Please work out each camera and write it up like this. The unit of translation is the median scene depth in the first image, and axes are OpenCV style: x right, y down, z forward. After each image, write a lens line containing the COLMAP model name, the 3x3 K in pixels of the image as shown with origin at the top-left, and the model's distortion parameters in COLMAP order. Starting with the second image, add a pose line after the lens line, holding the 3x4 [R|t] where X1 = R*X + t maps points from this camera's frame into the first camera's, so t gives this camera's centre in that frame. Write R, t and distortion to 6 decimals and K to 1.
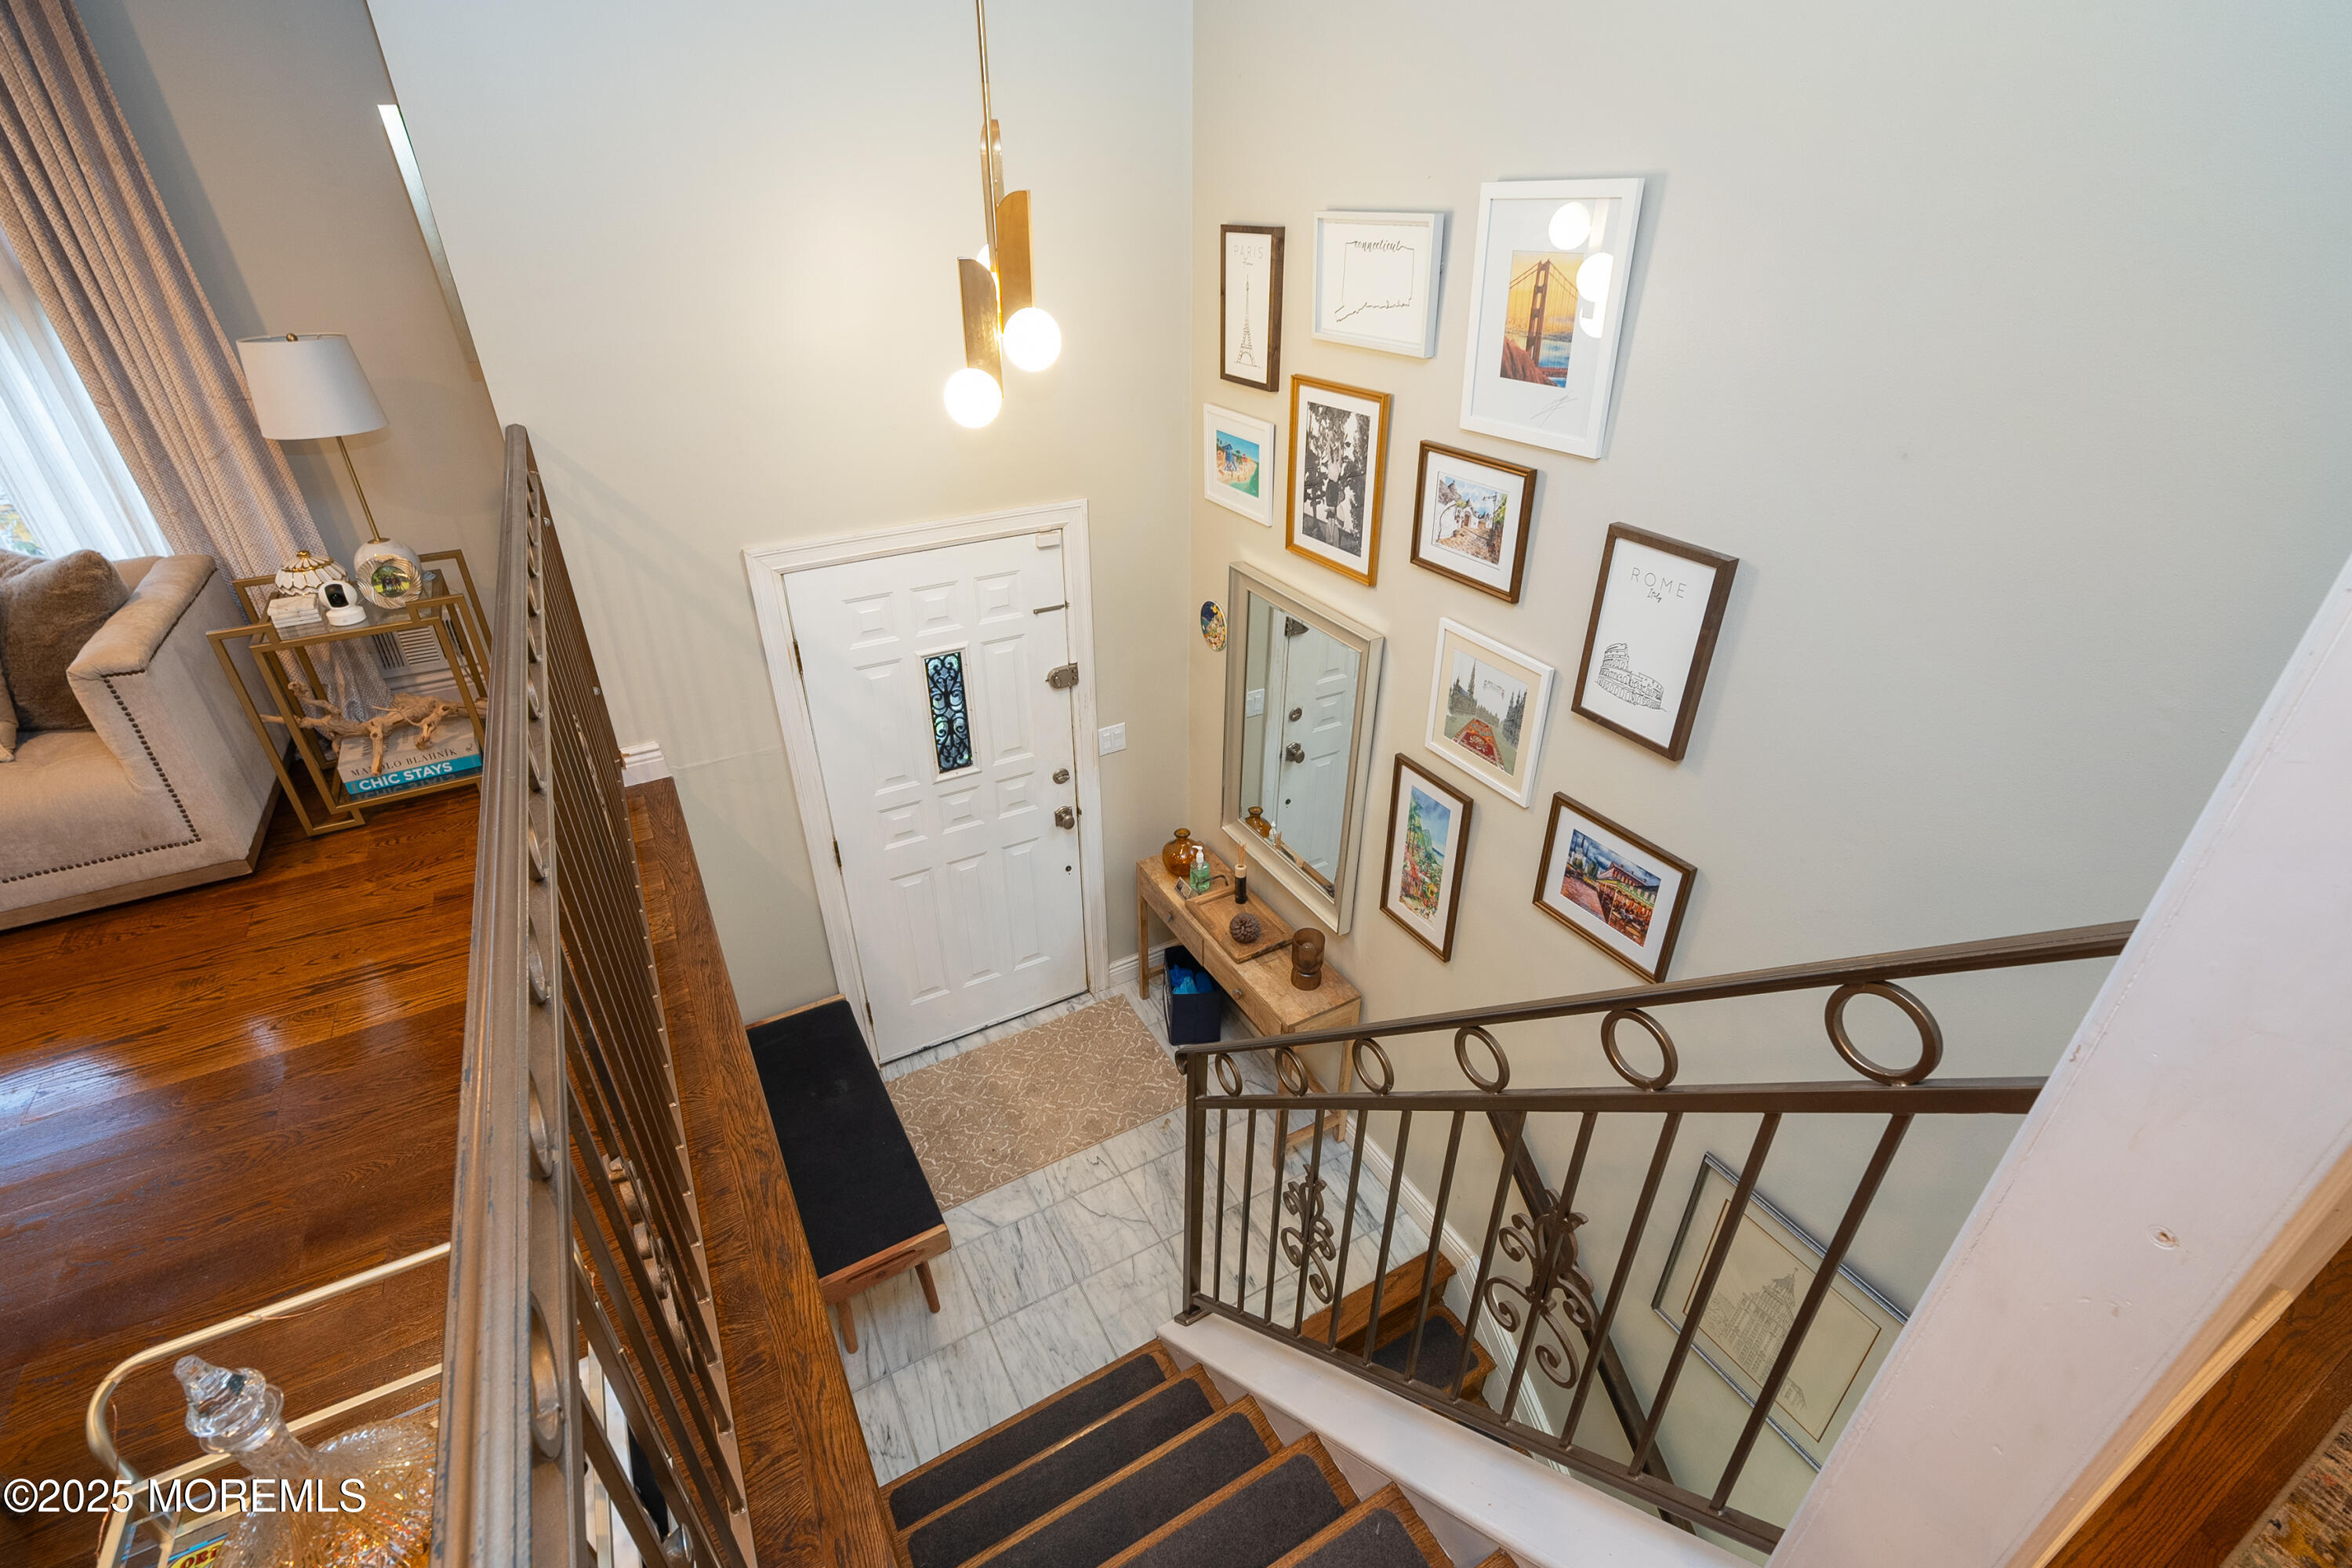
lens RADIAL K [[1054.4, 0, 1174.0], [0, 1054.4, 780.3], [0, 0, 1]] dist [-0.003905, 0.000870]
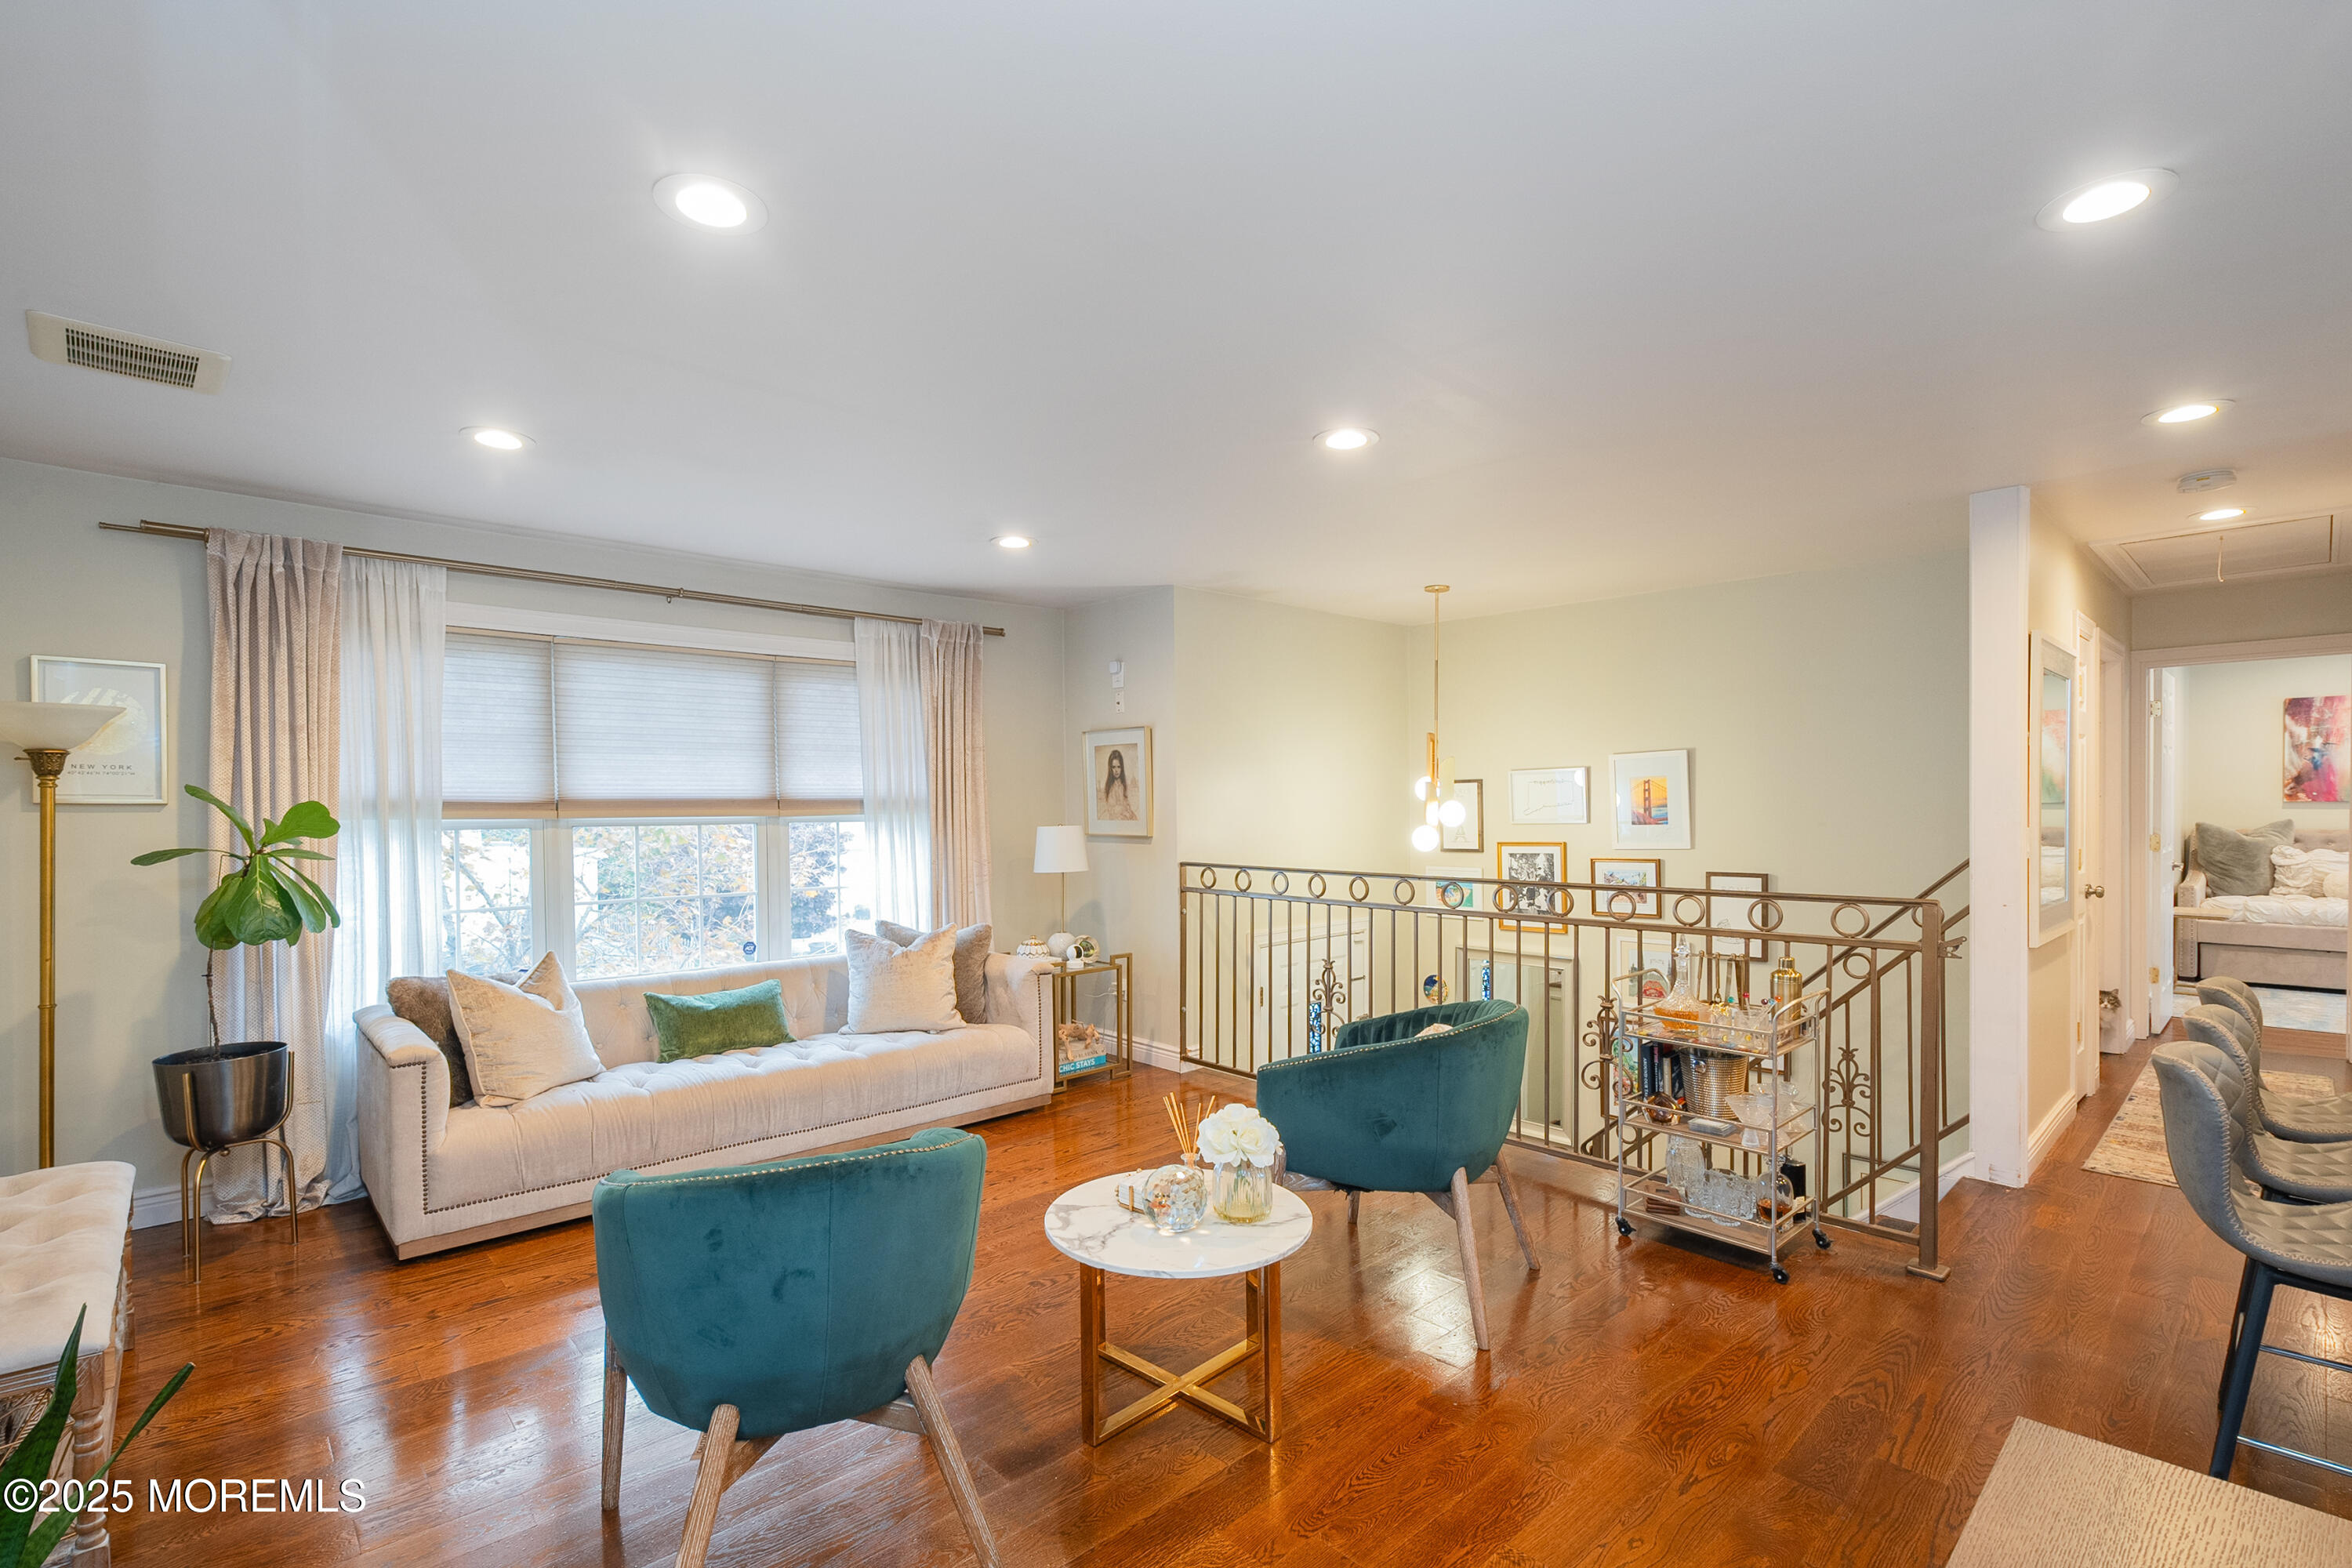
lens RADIAL K [[1054.4, 0, 1171.9], [0, 1054.4, 825.3], [0, 0, 1]] dist [-0.003905, 0.000870]
pose [[0.972895, -0.014022, 0.230821, -1.102908], [0.124142, 0.873803, -0.470166, 0.535404], [-0.195099, 0.486077, 0.851860, -0.727876]]
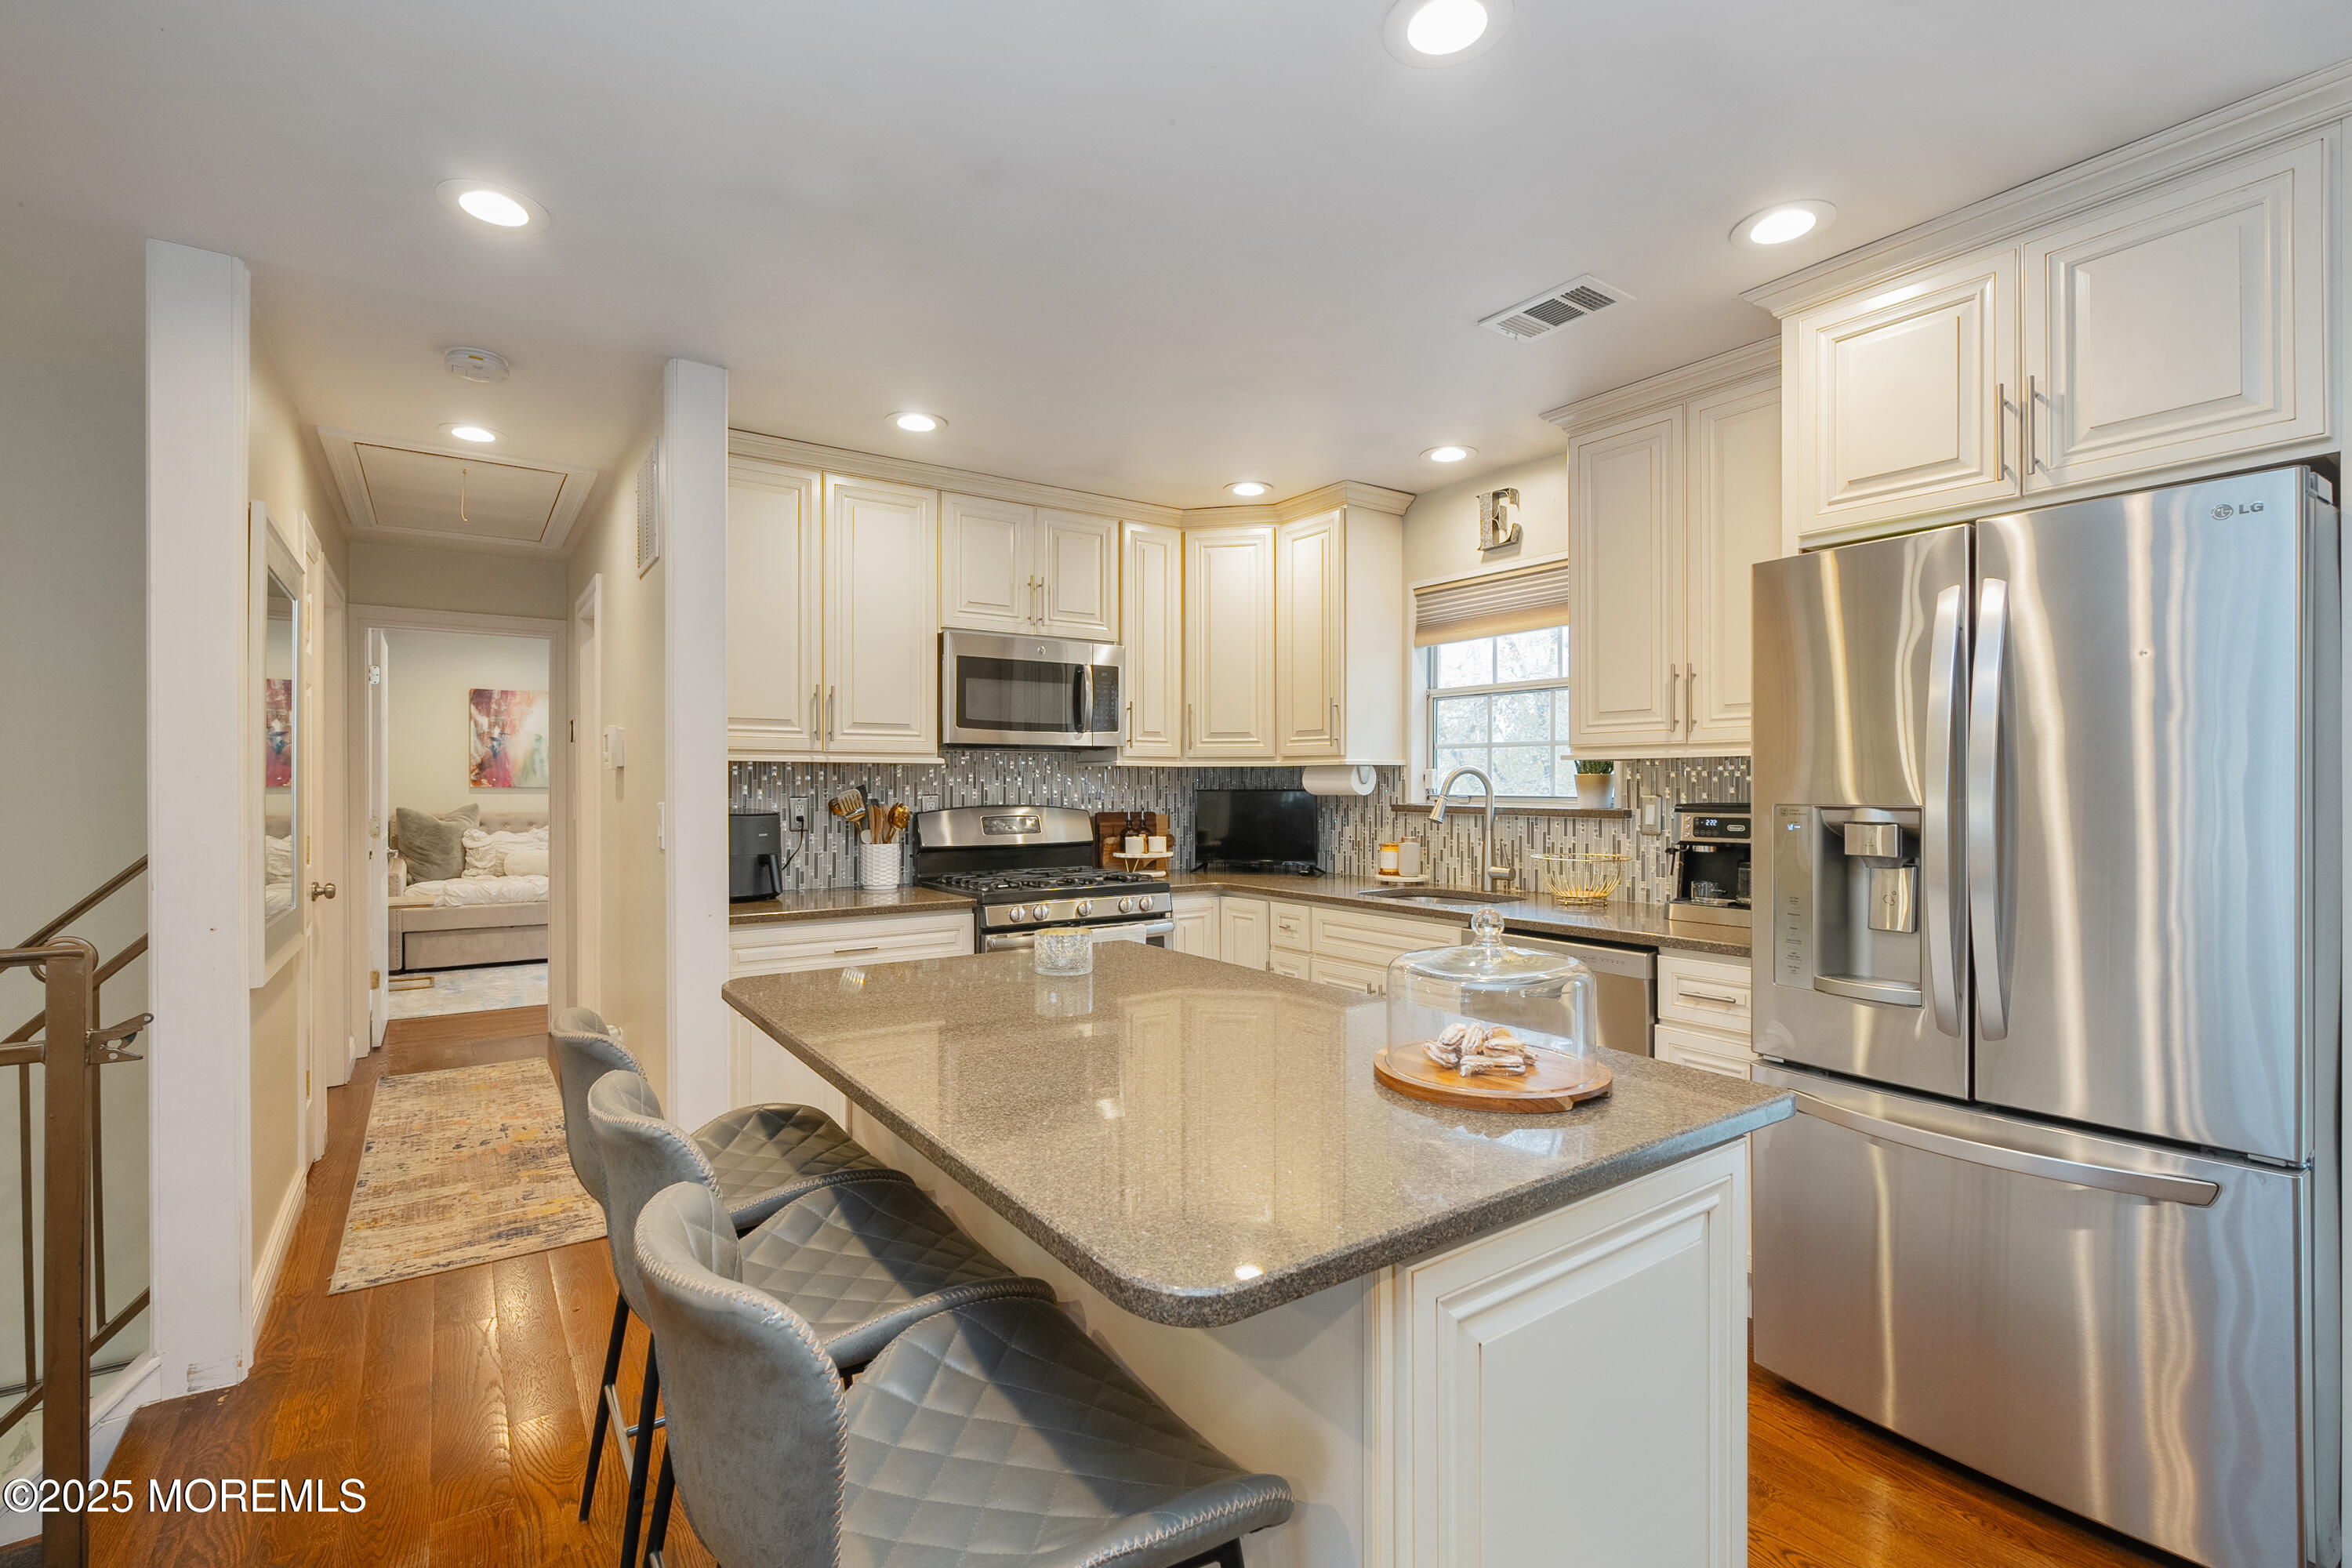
lens RADIAL K [[1054.4, 0, 1172.1], [0, 1054.4, 788.6], [0, 0, 1]] dist [-0.003905, 0.000870]
pose [[-0.093114, 0.001003, 0.995655, -0.638455], [0.498467, 0.865701, 0.045745, 0.362757], [-0.861893, 0.500561, -0.081109, -0.369208]]
